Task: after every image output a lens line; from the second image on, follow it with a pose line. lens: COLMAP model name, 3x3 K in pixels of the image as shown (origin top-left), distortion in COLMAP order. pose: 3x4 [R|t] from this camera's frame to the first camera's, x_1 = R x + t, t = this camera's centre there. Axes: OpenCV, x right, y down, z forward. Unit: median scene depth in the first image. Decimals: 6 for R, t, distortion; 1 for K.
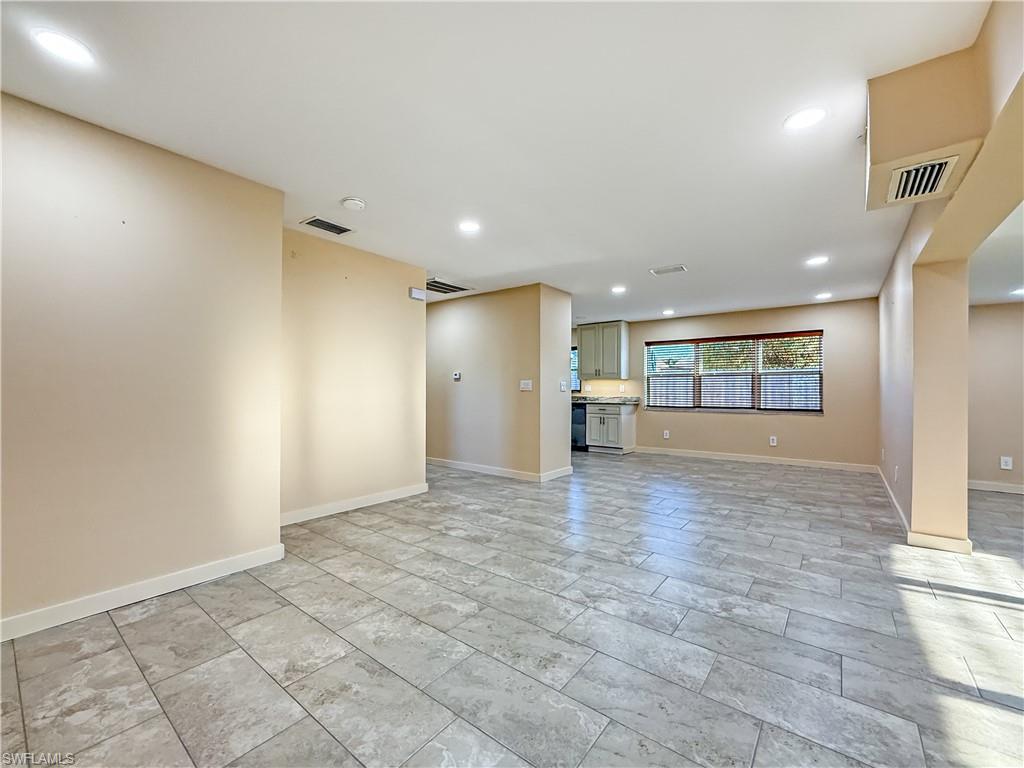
lens RADIAL K [[421.9, 0, 509.8], [0, 421.9, 390.2], [0, 0, 1]] dist [-0.008463, -0.000056]
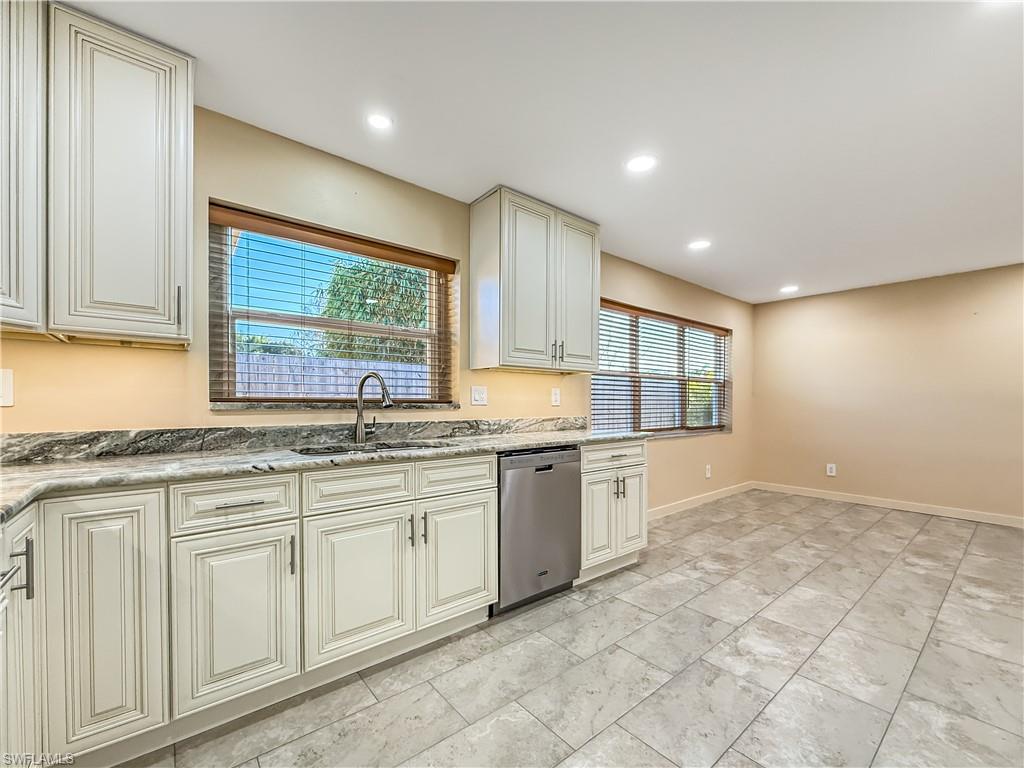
lens RADIAL K [[428.8, 0, 508.9], [0, 428.8, 407.2], [0, 0, 1]] dist [-0.006447, 0.000048]
pose [[0.217263, -0.014955, 0.975999, -0.372865], [-0.006912, 0.999834, 0.016859, -0.002766], [-0.976089, -0.010409, 0.217123, 2.447431]]
